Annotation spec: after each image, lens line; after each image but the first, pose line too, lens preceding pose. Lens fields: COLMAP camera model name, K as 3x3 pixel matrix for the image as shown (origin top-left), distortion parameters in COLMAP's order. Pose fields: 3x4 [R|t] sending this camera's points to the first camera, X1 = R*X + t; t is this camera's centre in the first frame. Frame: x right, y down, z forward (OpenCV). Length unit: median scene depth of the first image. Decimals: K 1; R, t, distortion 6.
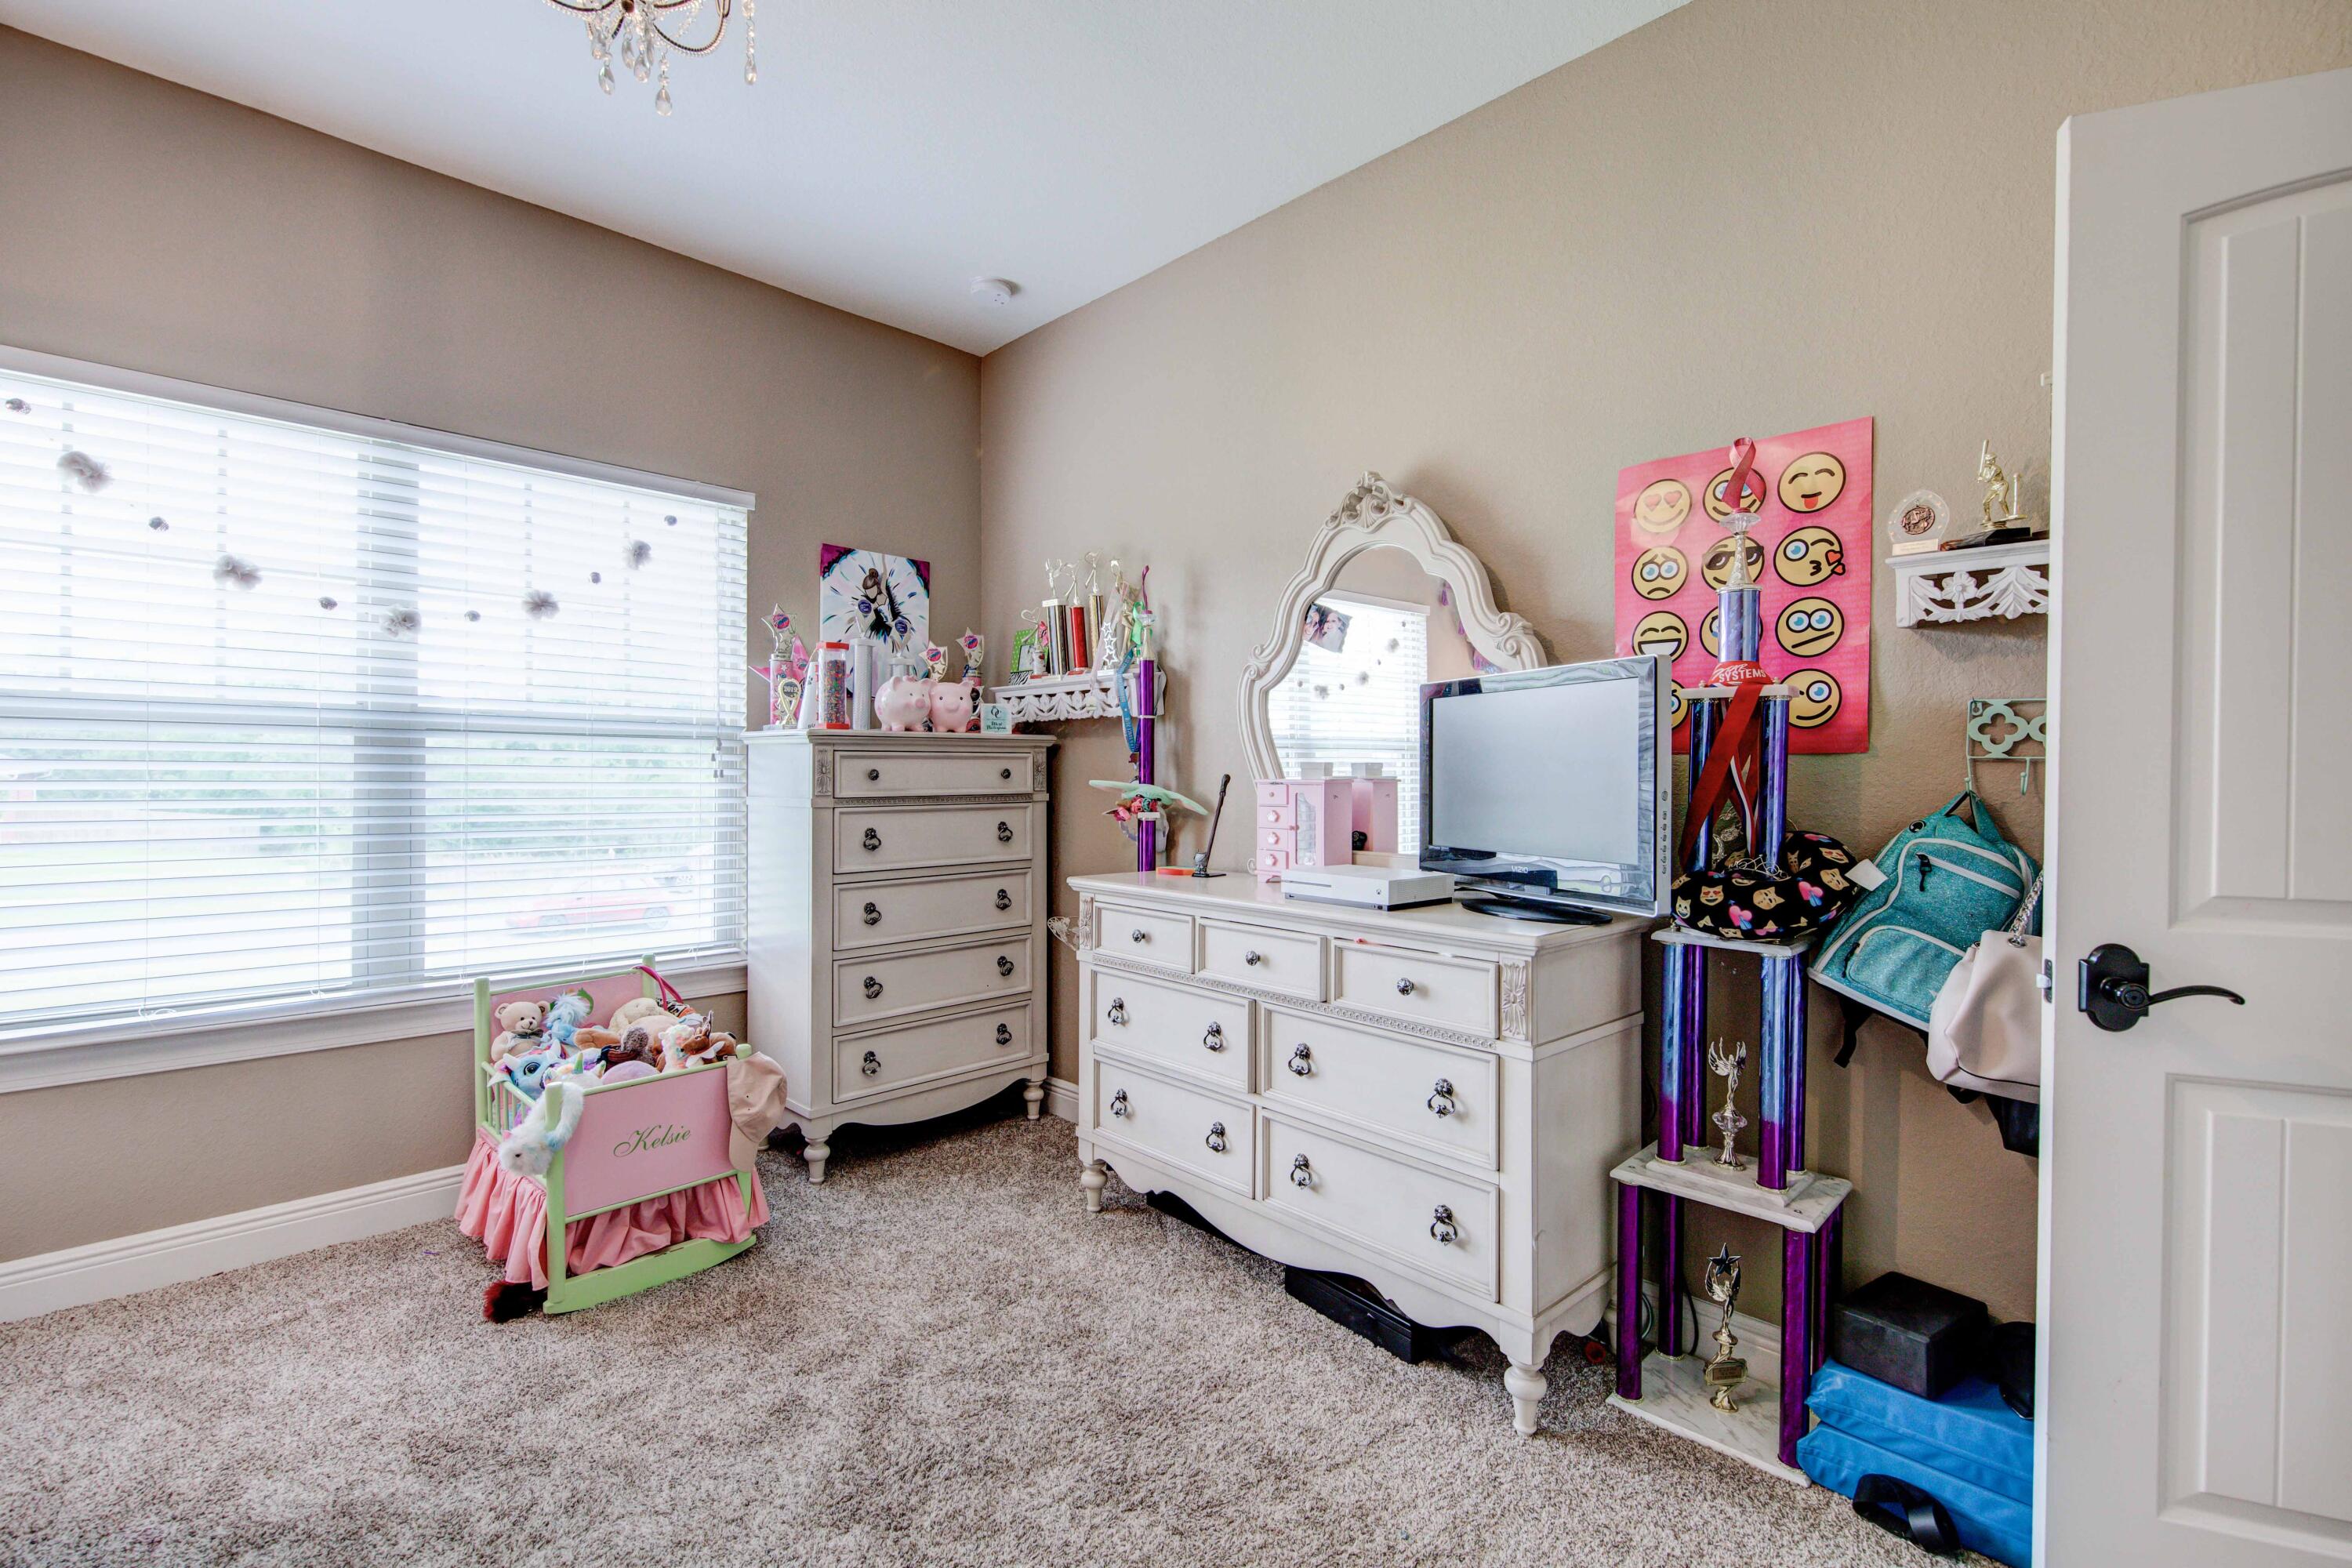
lens RADIAL K [[1049.3, 0, 1172.5], [0, 1049.3, 779.7], [0, 0, 1]] dist [0.018789, -0.008621]
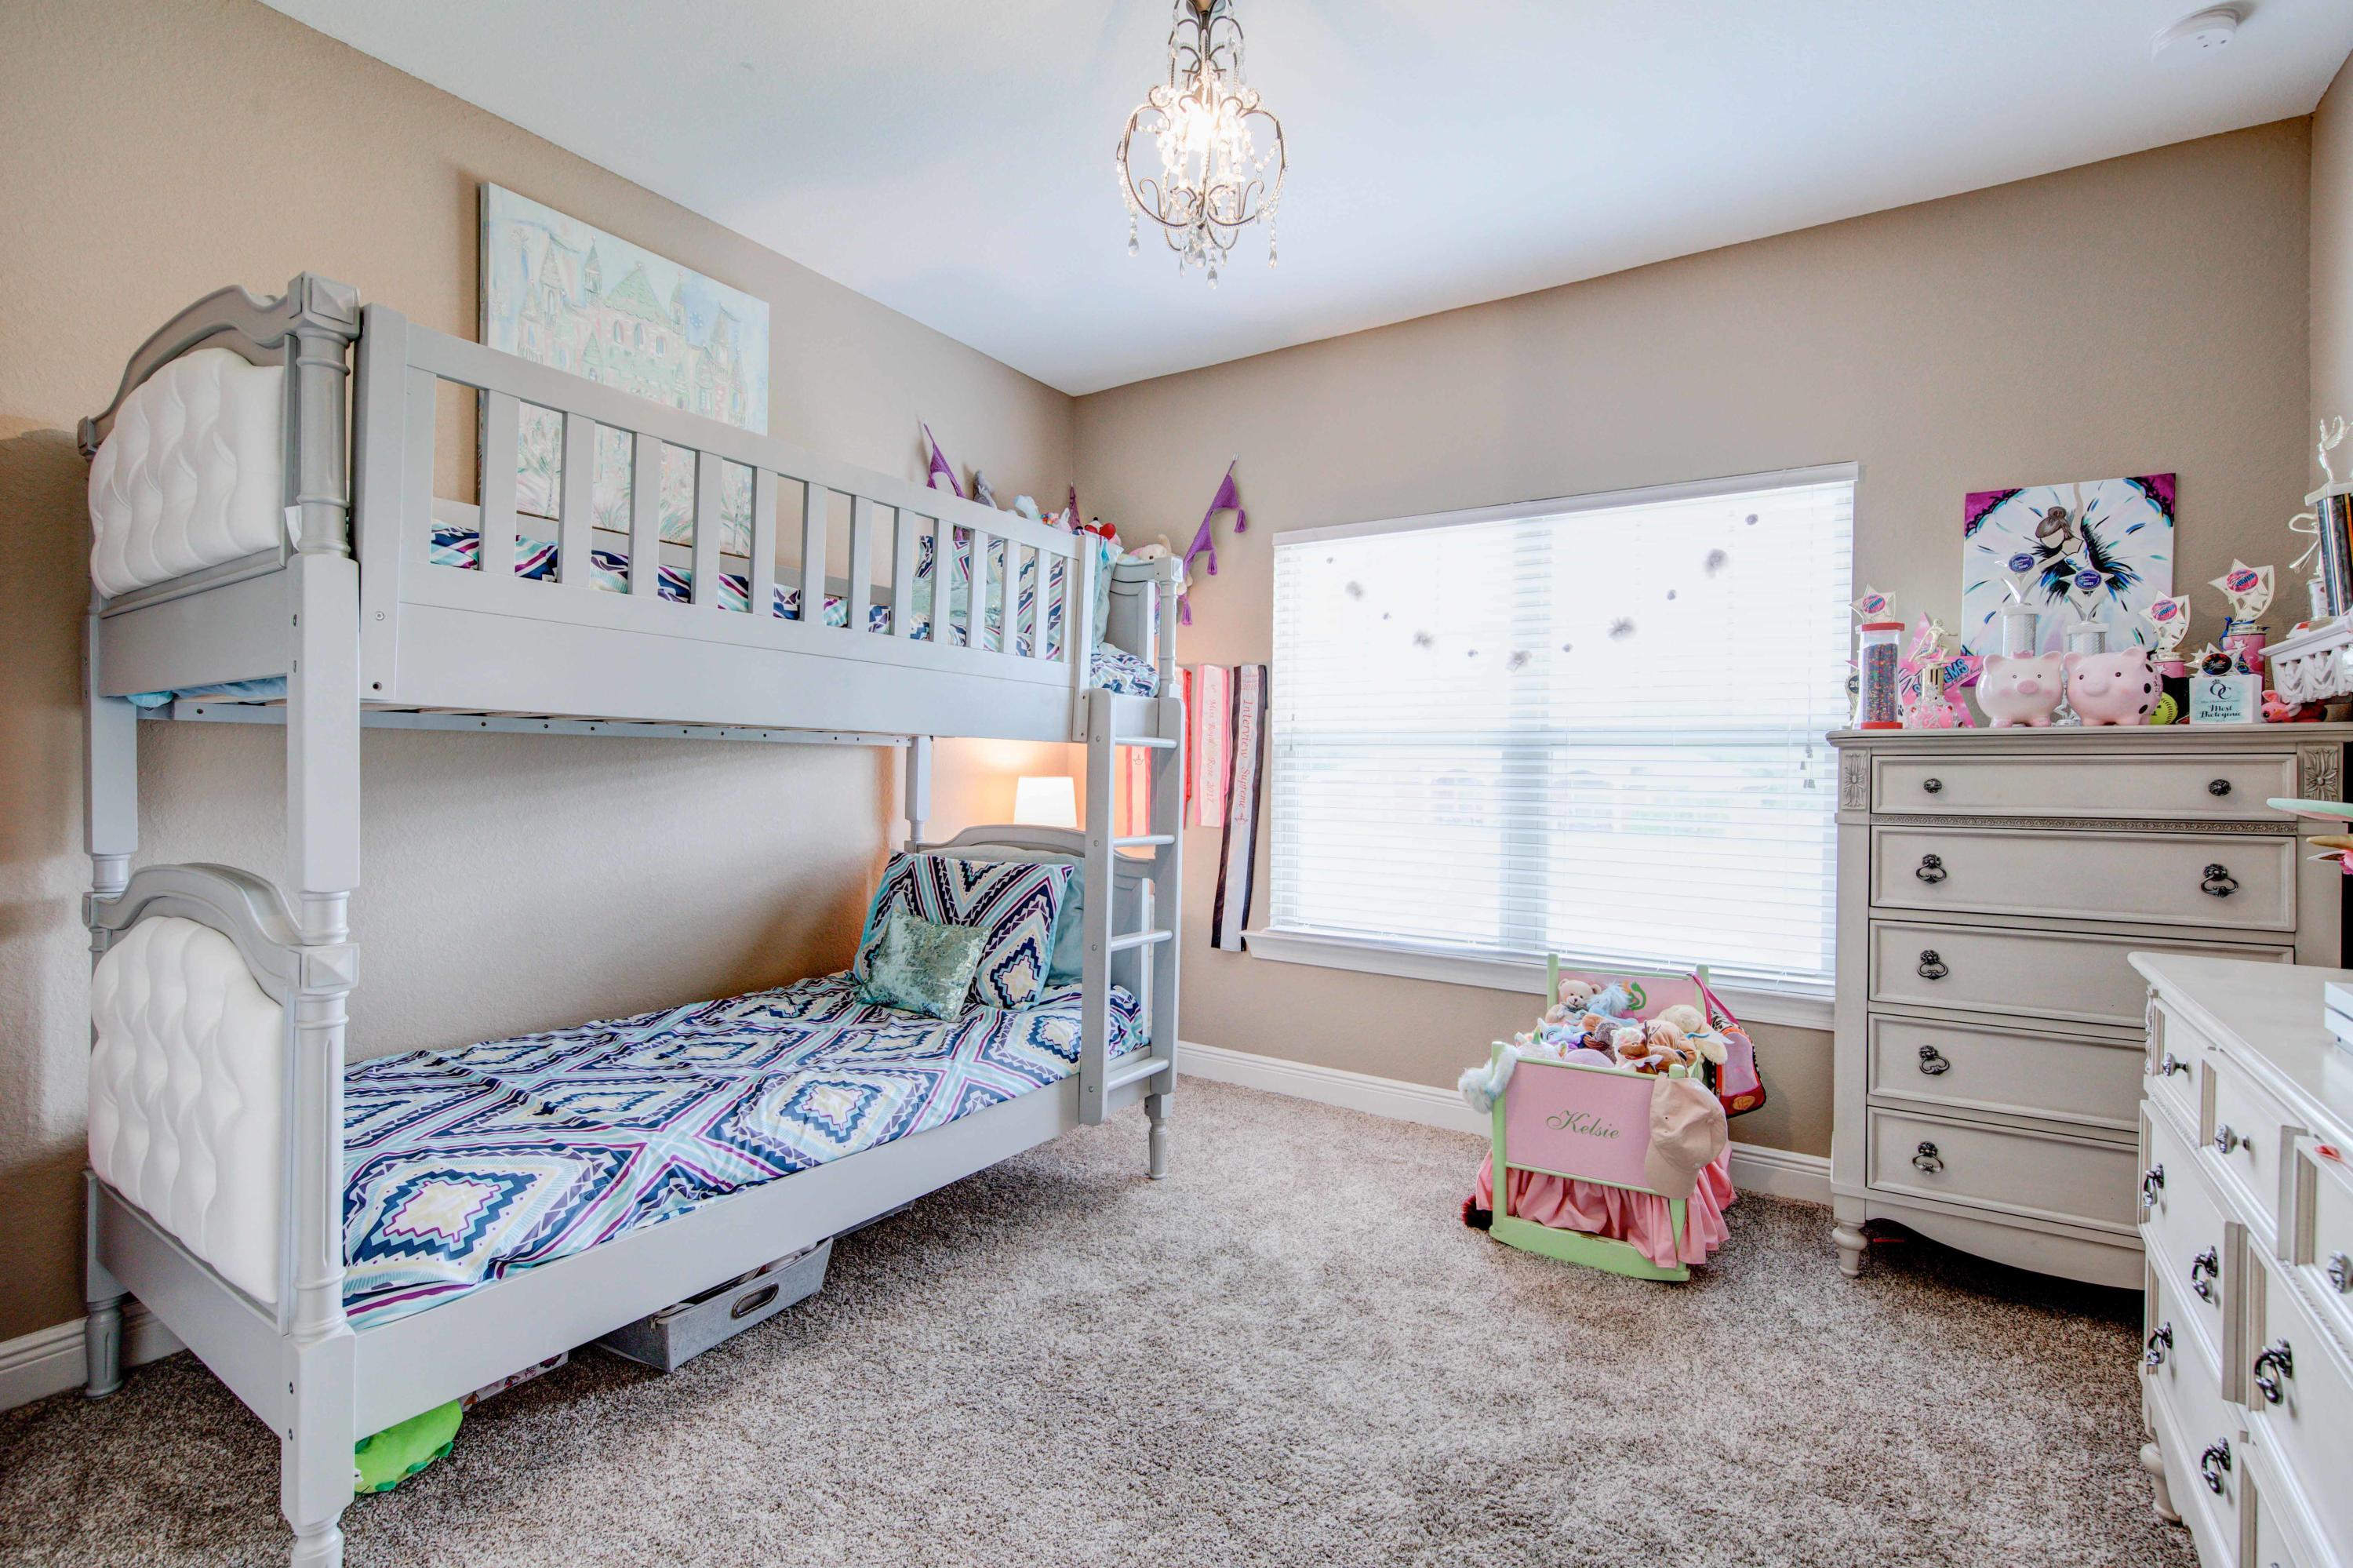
lens RADIAL K [[1049.8, 0, 1173.0], [0, 1049.8, 779.7], [0, 0, 1]] dist [0.018789, -0.008621]
pose [[0.222193, 0.002849, -0.974999, 0.367781], [-0.018842, 0.999822, -0.001372, 0.002595], [0.974821, 0.018675, 0.222207, 0.293313]]
